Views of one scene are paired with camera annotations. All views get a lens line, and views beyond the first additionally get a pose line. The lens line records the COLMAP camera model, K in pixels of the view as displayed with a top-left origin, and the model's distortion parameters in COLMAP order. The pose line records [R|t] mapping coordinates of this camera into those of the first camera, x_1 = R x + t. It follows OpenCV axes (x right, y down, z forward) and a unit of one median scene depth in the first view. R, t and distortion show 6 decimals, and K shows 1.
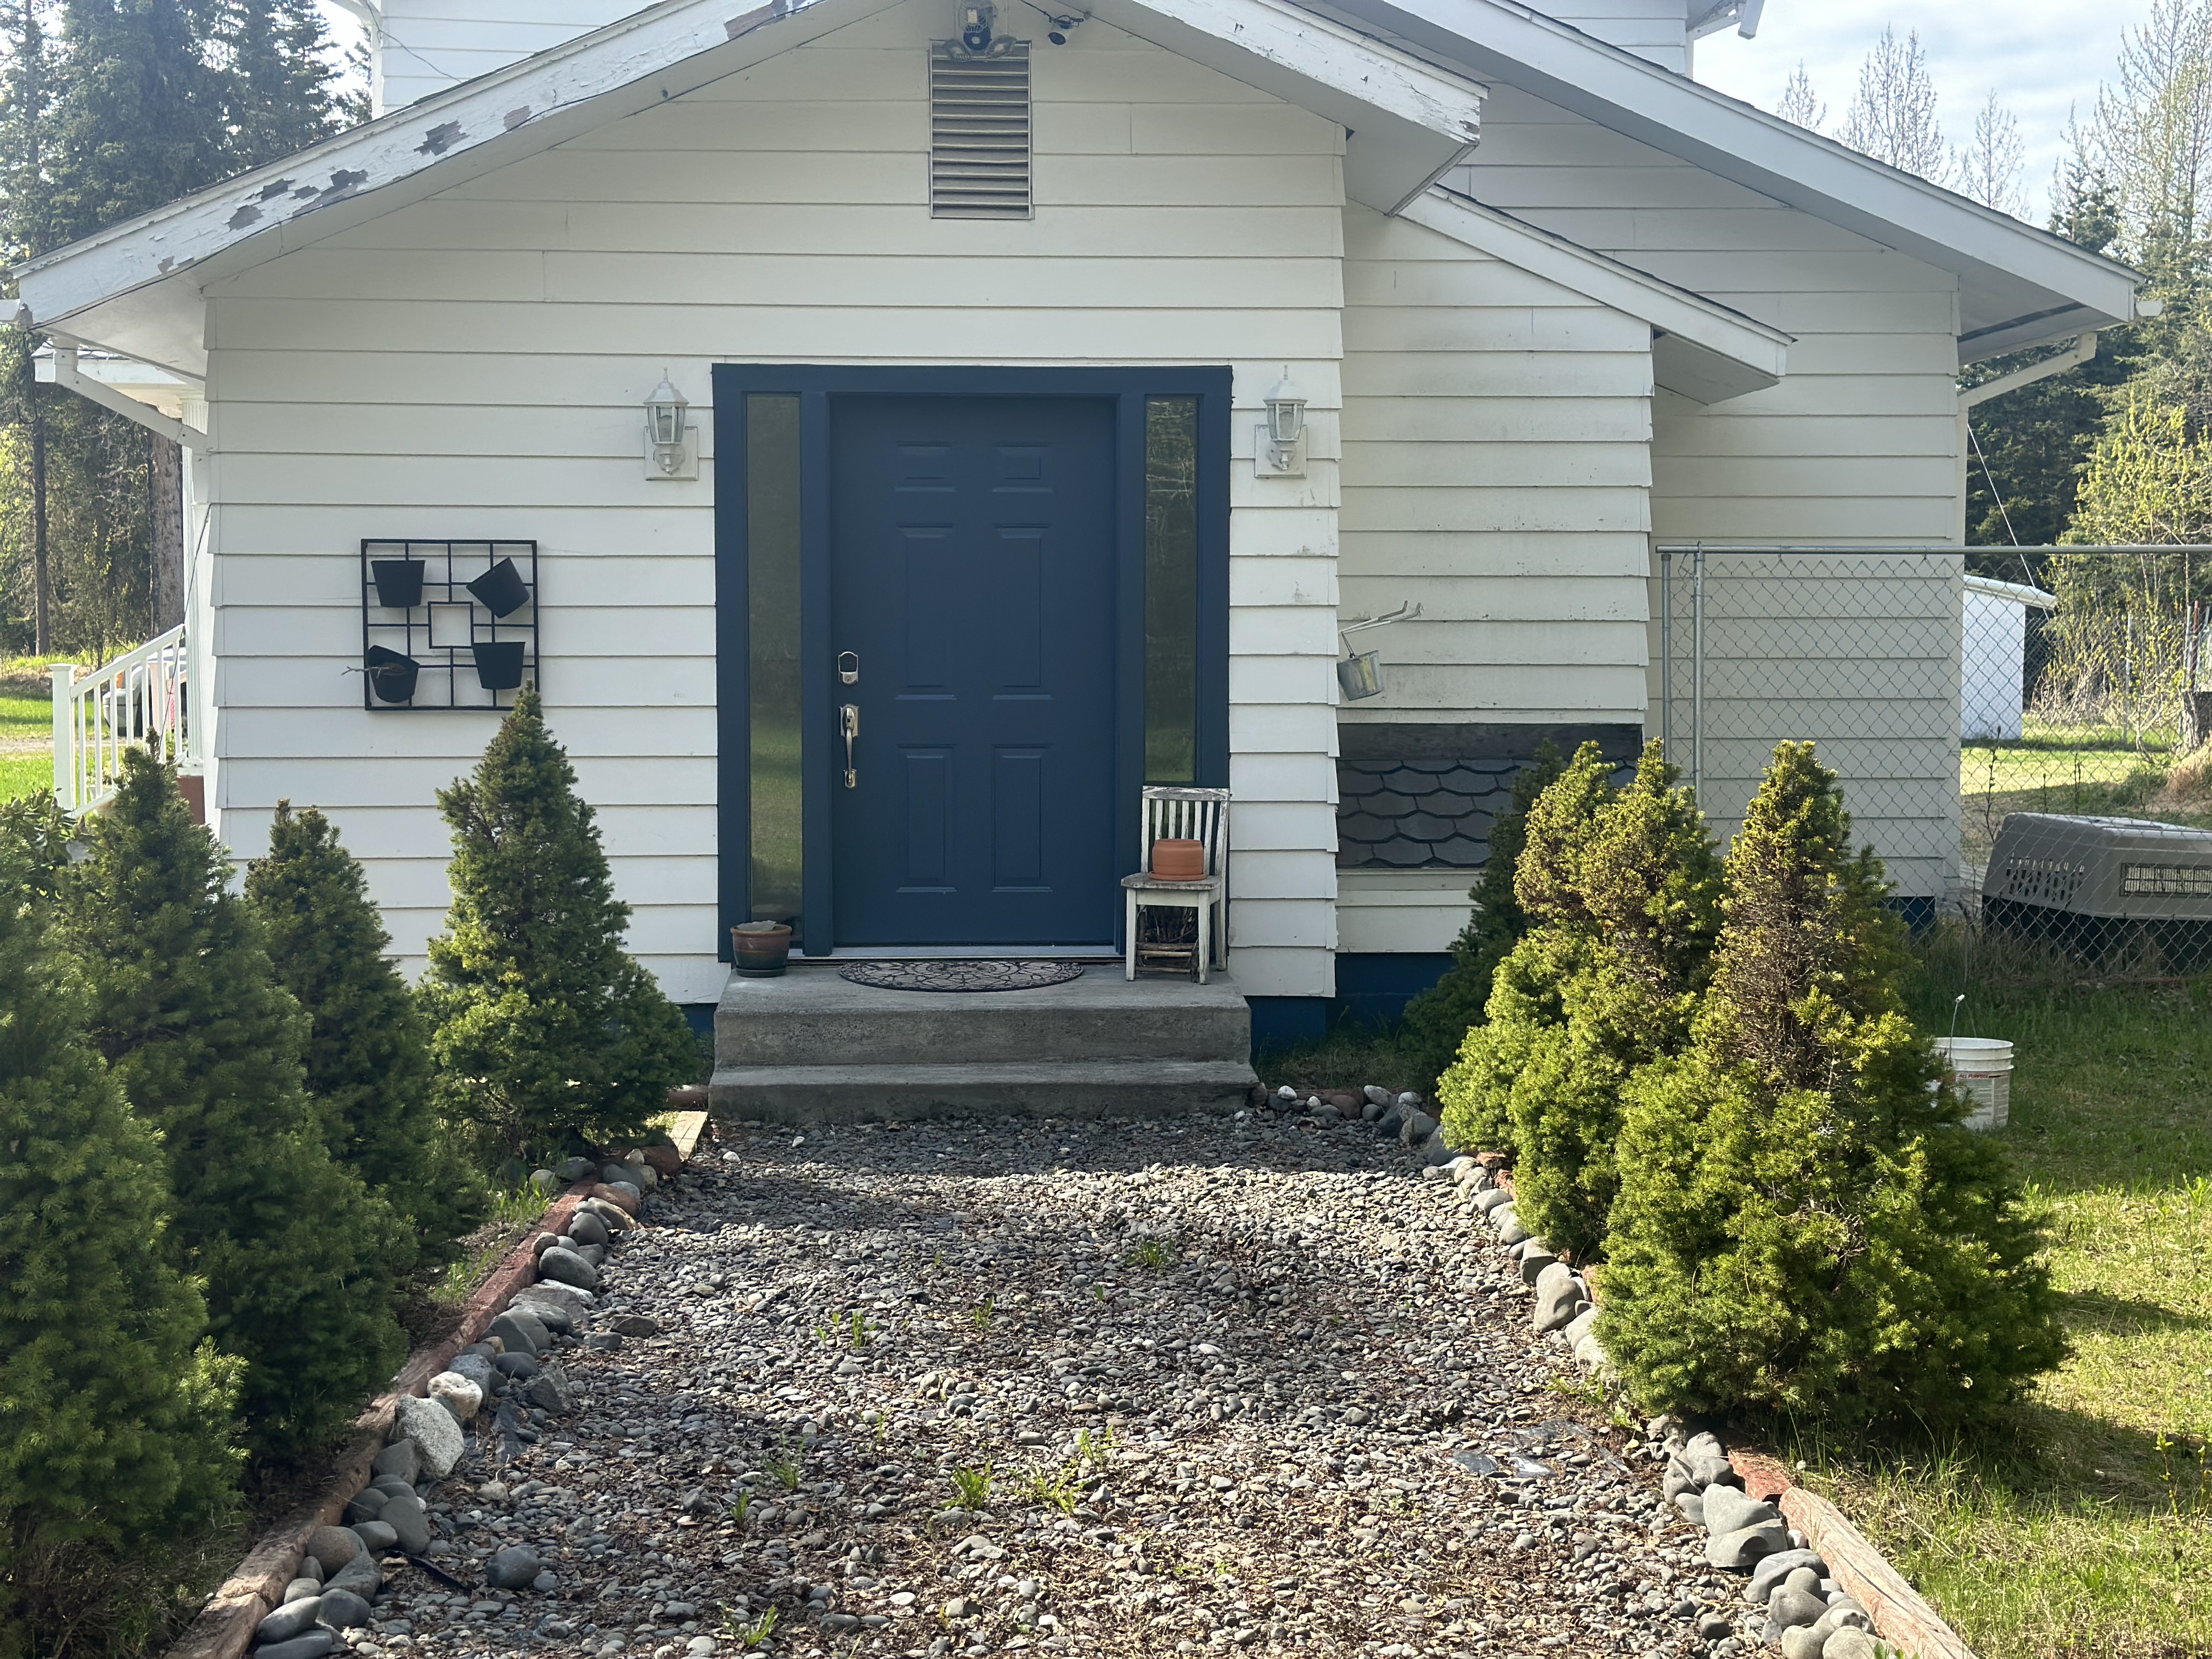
lens RADIAL K [[3183.3, 0, 1106.0], [0, 3183.3, 829.5], [0, 0, 1]] dist [0.039022, 0.053613]
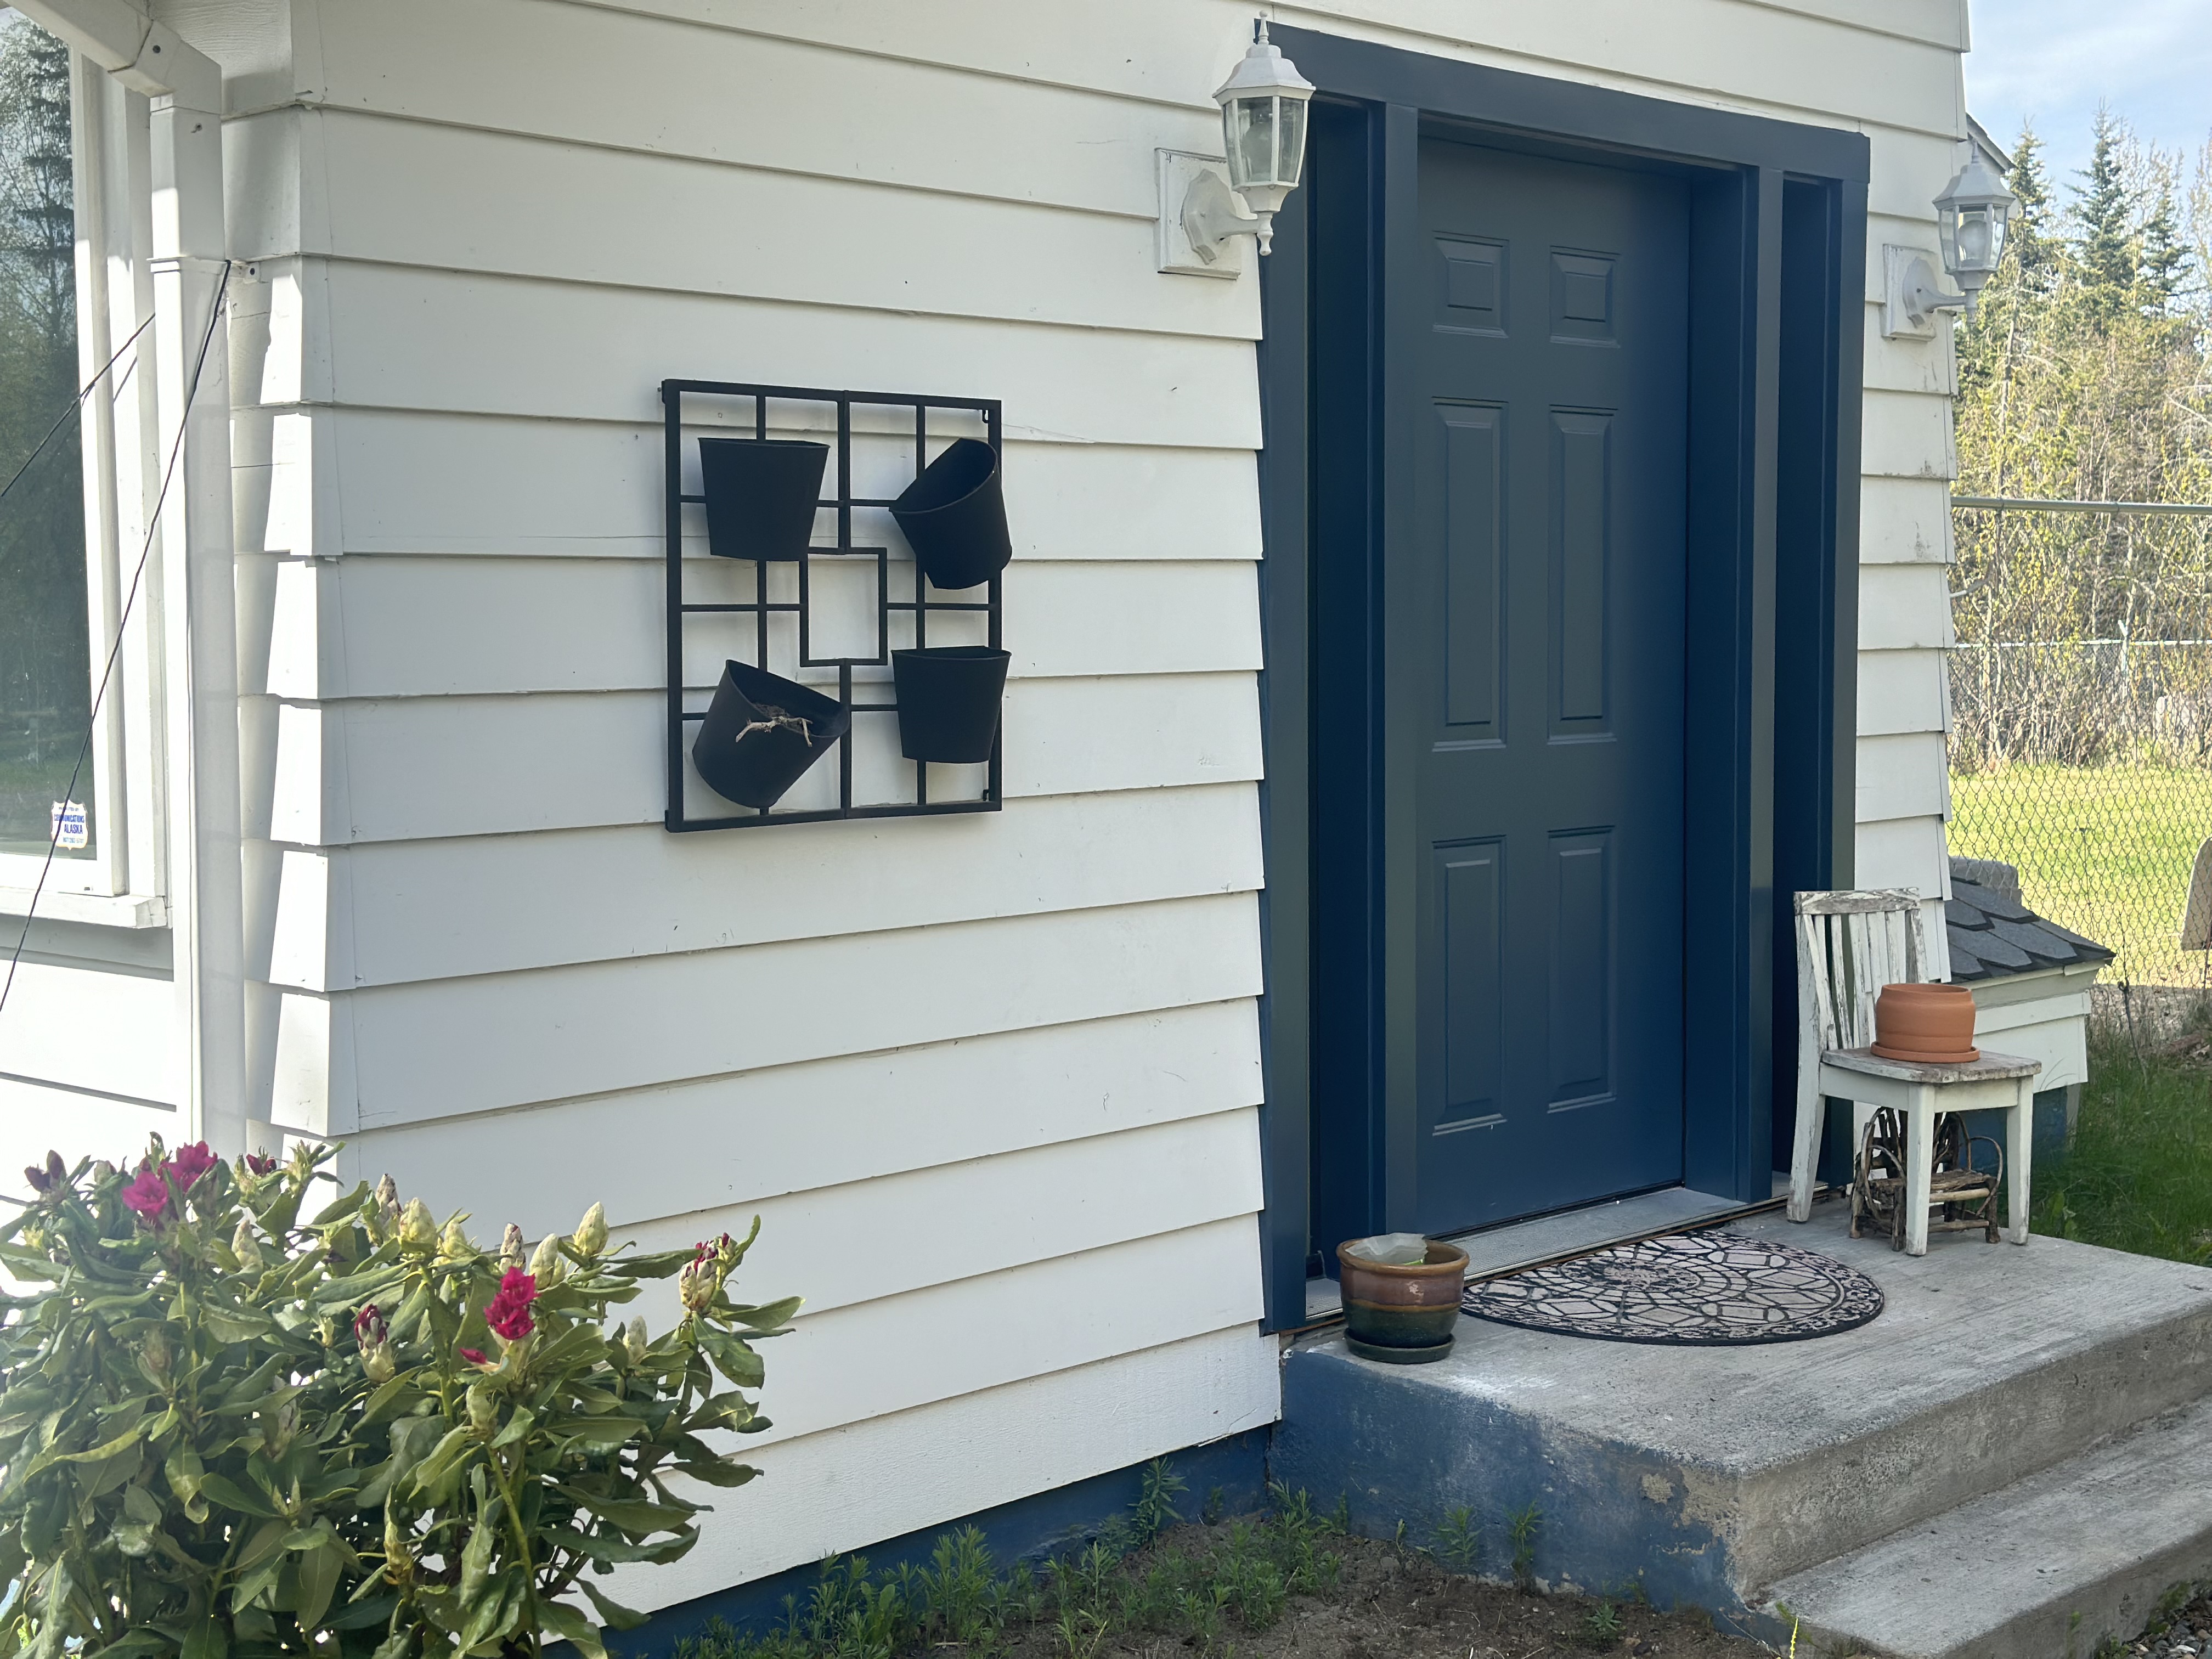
lens RADIAL K [[3183.3, 0, 1106.0], [0, 3183.3, 829.5], [0, 0, 1]] dist [0.039022, 0.053613]
pose [[0.729897, -0.053736, 0.681442, -0.454017], [0.053189, 0.998347, 0.021755, -0.043229], [-0.681484, 0.020367, 0.731549, 0.687498]]
